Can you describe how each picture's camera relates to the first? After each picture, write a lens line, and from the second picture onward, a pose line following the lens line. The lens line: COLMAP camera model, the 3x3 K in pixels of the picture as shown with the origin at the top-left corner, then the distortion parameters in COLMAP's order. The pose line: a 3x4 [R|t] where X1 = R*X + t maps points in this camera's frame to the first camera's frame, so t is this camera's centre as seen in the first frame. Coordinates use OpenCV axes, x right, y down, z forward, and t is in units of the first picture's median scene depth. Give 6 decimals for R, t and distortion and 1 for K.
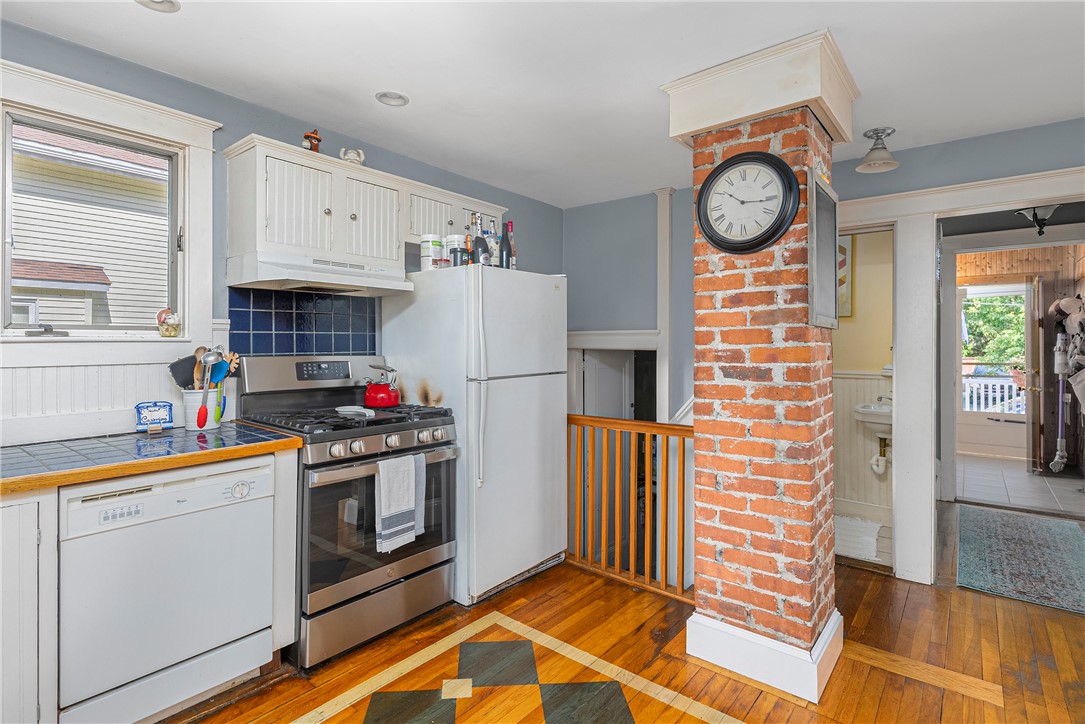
lens RADIAL K [[539.5, 0, 534.1], [0, 539.5, 342.9], [0, 0, 1]] dist [0.001286, 0.000077]
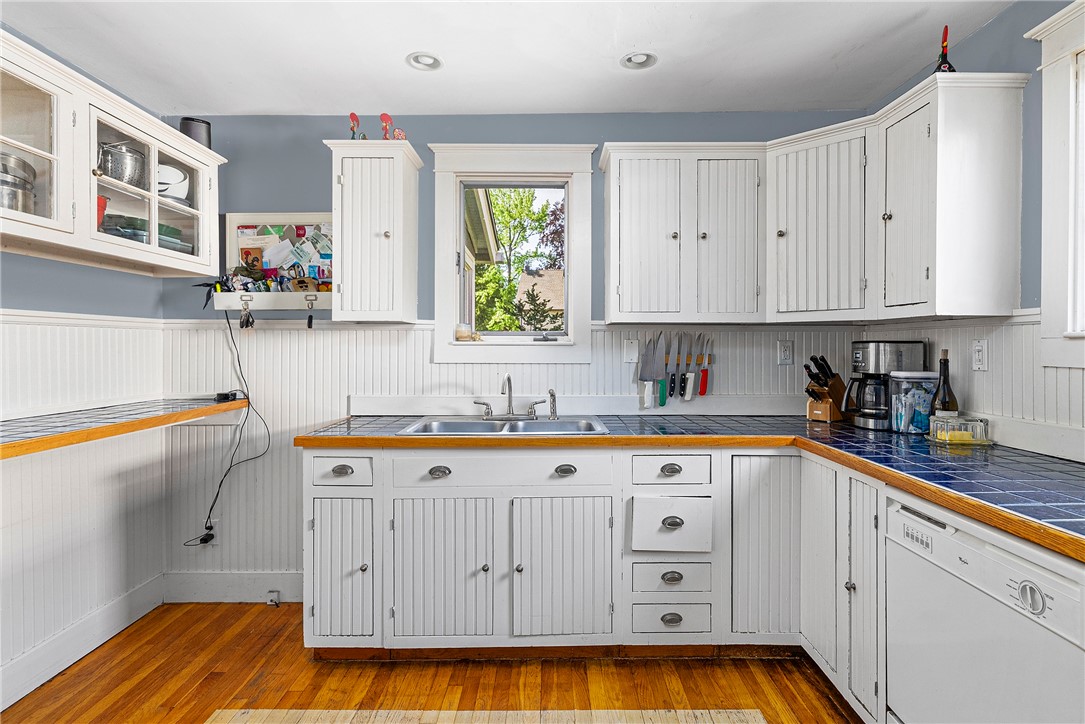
lens RADIAL K [[553.1, 0, 549.0], [0, 553.1, 347.3], [0, 0, 1]] dist [0.000933, -0.000108]
pose [[-0.772918, -0.000551, -0.634505, 0.183439], [-0.001837, 0.999997, 0.001369, 0.011695], [0.634503, 0.002224, -0.772917, 0.995011]]
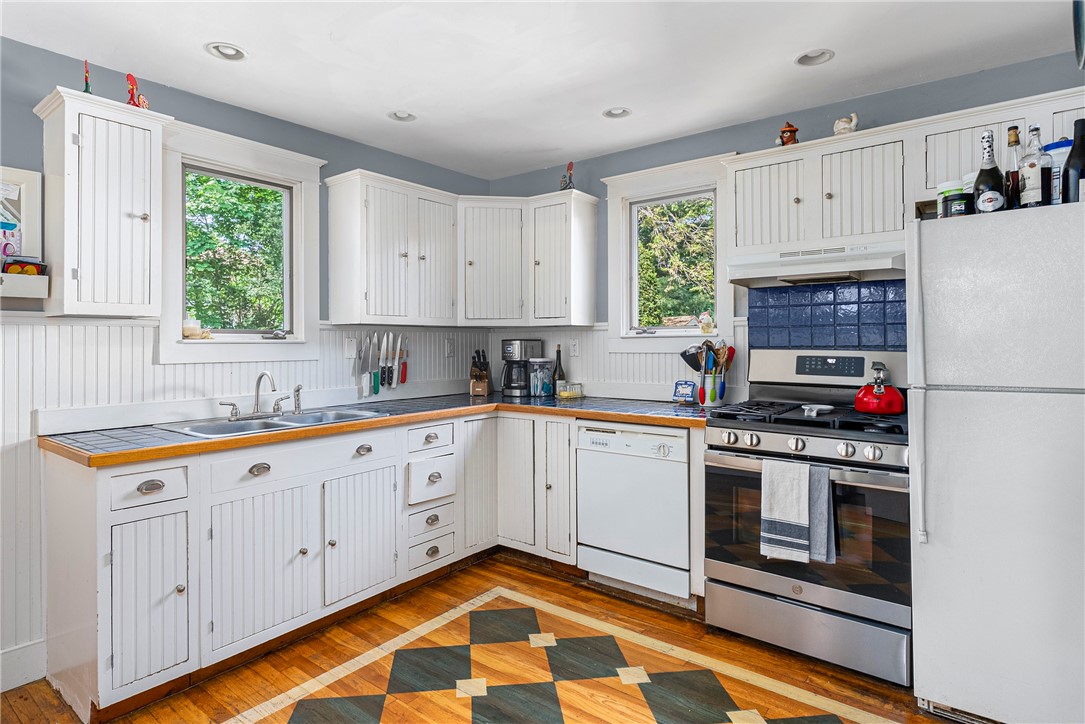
lens RADIAL K [[588.3, 0, 530.1], [0, 588.3, 339.5], [0, 0, 1]] dist [-0.004065, -0.000272]
pose [[0.013652, -0.006607, -0.999885, 0.769908], [0.005238, 0.999965, -0.006536, 0.012005], [0.999893, -0.005148, 0.013687, 0.584822]]
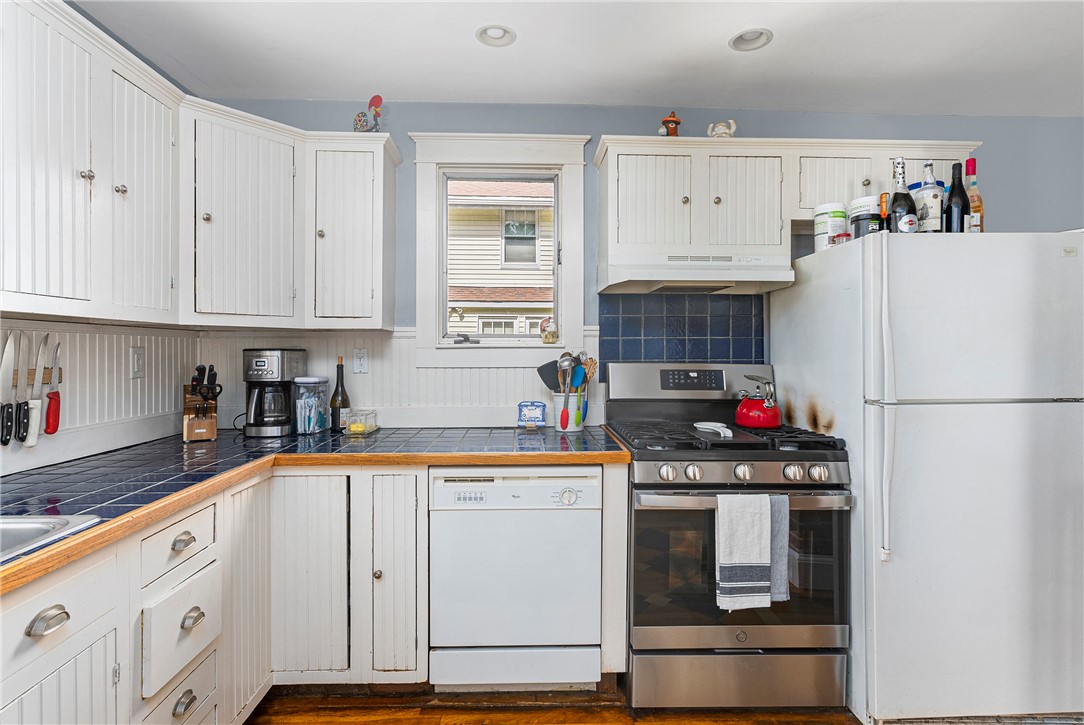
lens RADIAL K [[547.6, 0, 537.5], [0, 547.6, 353.3], [0, 0, 1]] dist [-0.001147, 0.000171]
pose [[0.657693, 0.002983, -0.753280, 0.155120], [0.000031, 0.999992, 0.003986, 0.004682], [0.753286, -0.002645, 0.657688, 0.262784]]
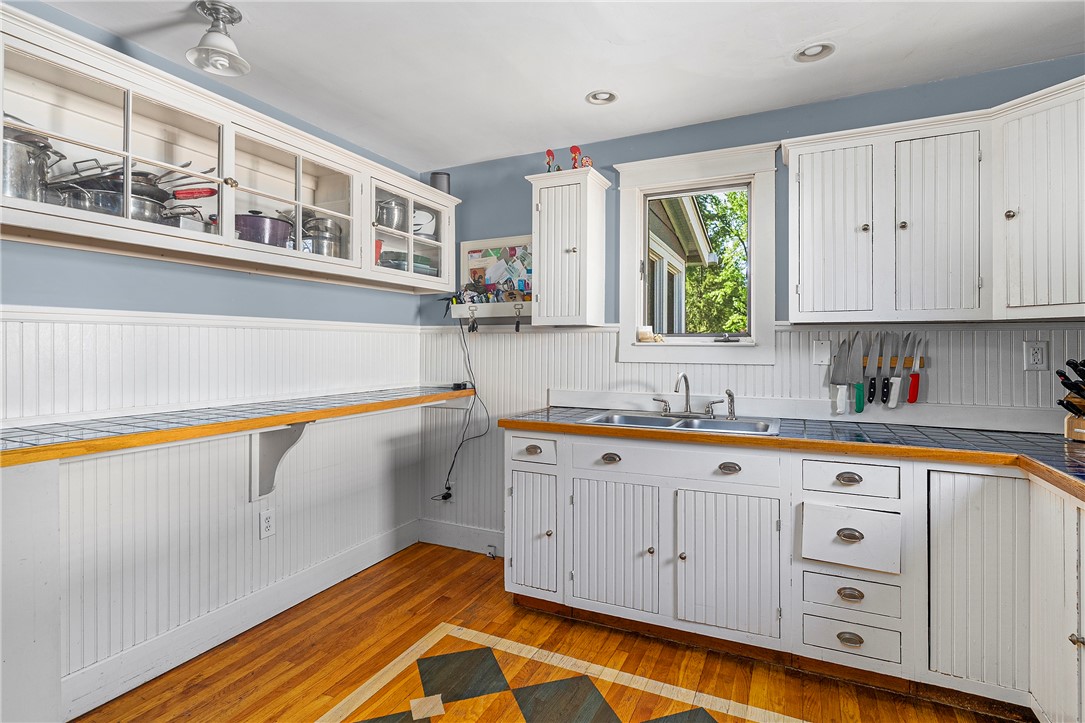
lens RADIAL K [[550.9, 0, 527.3], [0, 550.9, 342.4], [0, 0, 1]] dist [0.002720, 0.001504]
pose [[-0.973835, -0.006952, -0.227152, 0.125947], [-0.005102, 0.999949, -0.008729, 0.013291], [0.227201, -0.007342, -0.973820, 1.151255]]
